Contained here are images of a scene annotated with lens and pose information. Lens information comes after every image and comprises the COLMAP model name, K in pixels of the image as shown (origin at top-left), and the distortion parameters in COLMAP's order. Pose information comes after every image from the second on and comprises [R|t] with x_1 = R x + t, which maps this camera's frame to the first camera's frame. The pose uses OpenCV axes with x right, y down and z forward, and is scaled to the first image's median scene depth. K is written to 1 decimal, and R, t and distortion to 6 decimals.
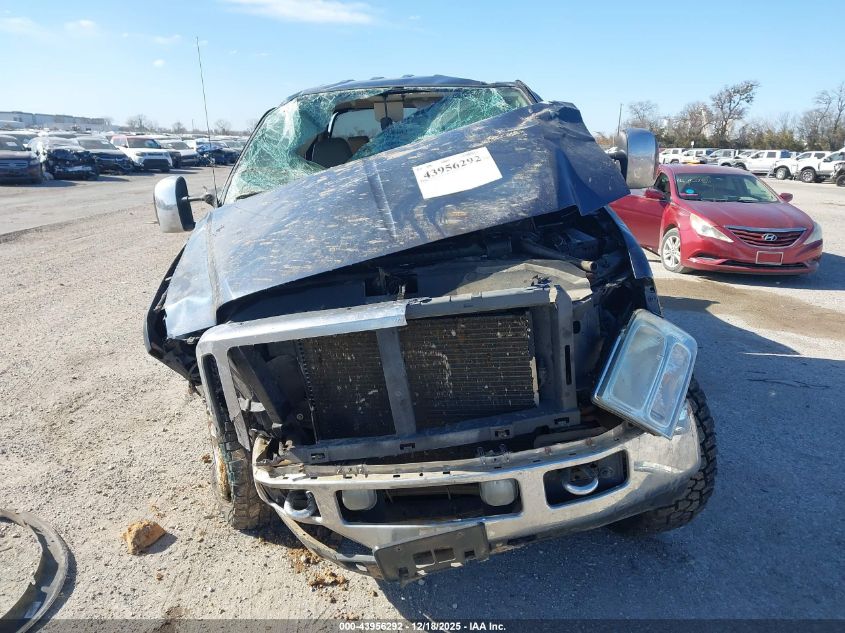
lens RADIAL K [[684.0, 0, 426.3], [0, 684.0, 322.3], [0, 0, 1]] dist [0.061409, -0.099331]
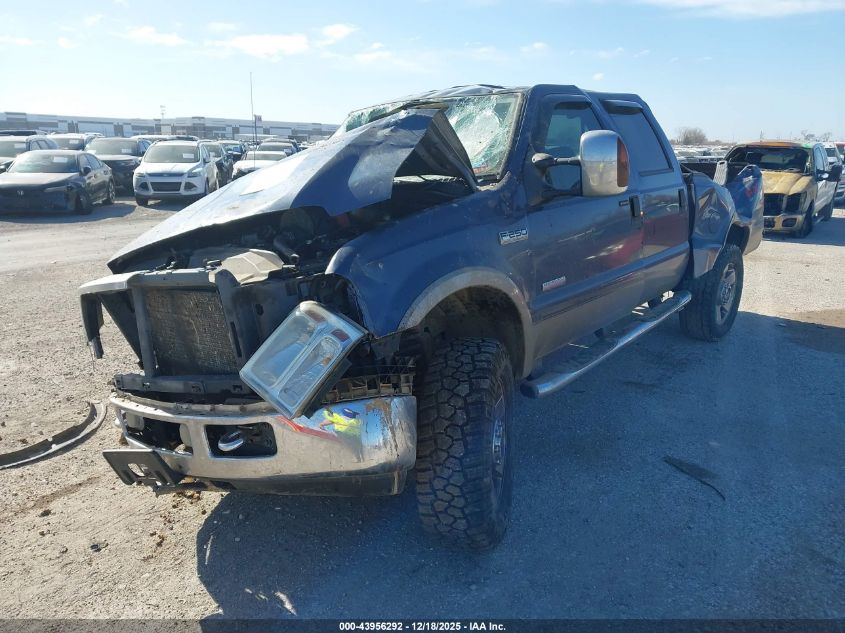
lens RADIAL K [[665.2, 0, 422.6], [0, 665.2, 319.0], [0, 0, 1]] dist [0.080946, -0.107177]
pose [[0.823428, 0.120054, -0.554575, 0.916687], [-0.124664, 0.991758, 0.029596, -0.038470], [0.553557, 0.044766, 0.831608, 0.193131]]
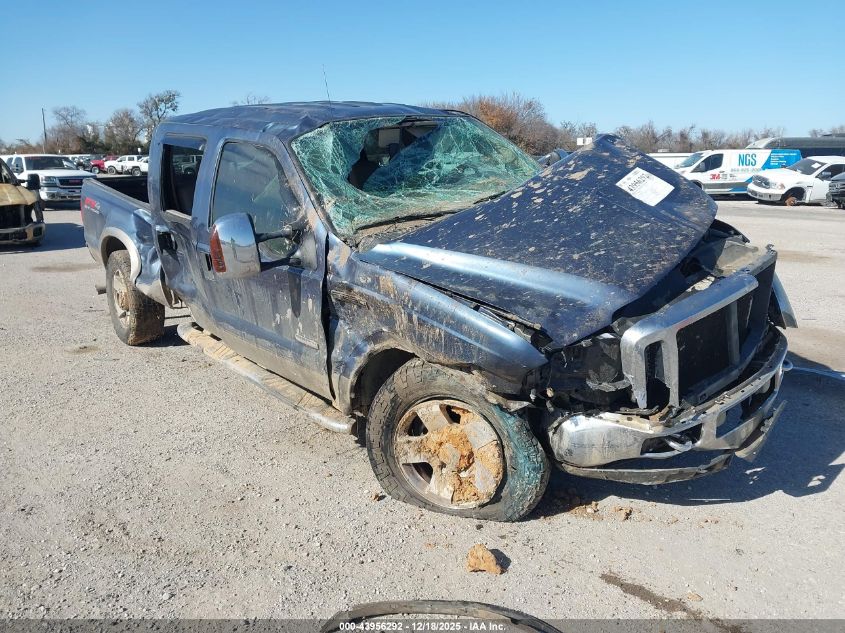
lens RADIAL K [[668.3, 0, 422.5], [0, 668.3, 316.5], [0, 0, 1]] dist [0.050372, -0.066980]
pose [[0.685263, -0.194338, 0.701888, -1.272218], [0.200406, 0.976852, 0.074812, -0.153840], [-0.700180, 0.089397, 0.708347, 0.369954]]
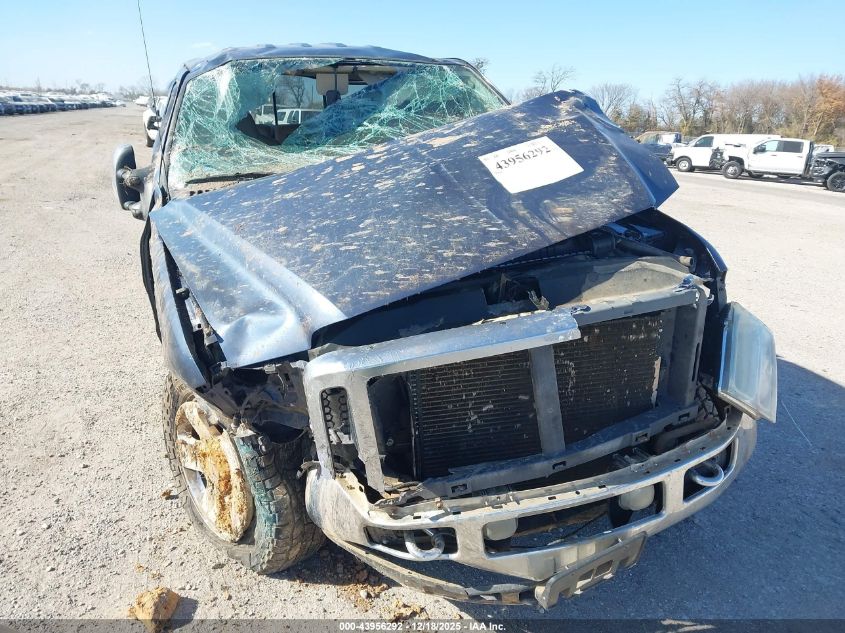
lens RADIAL K [[668.3, 0, 422.5], [0, 668.3, 316.5], [0, 0, 1]] dist [0.050372, -0.066980]
pose [[0.934451, -0.070642, 0.349013, -0.428448], [0.054141, 0.996915, 0.056823, -0.069837], [-0.351951, -0.034203, 0.935393, 0.183392]]
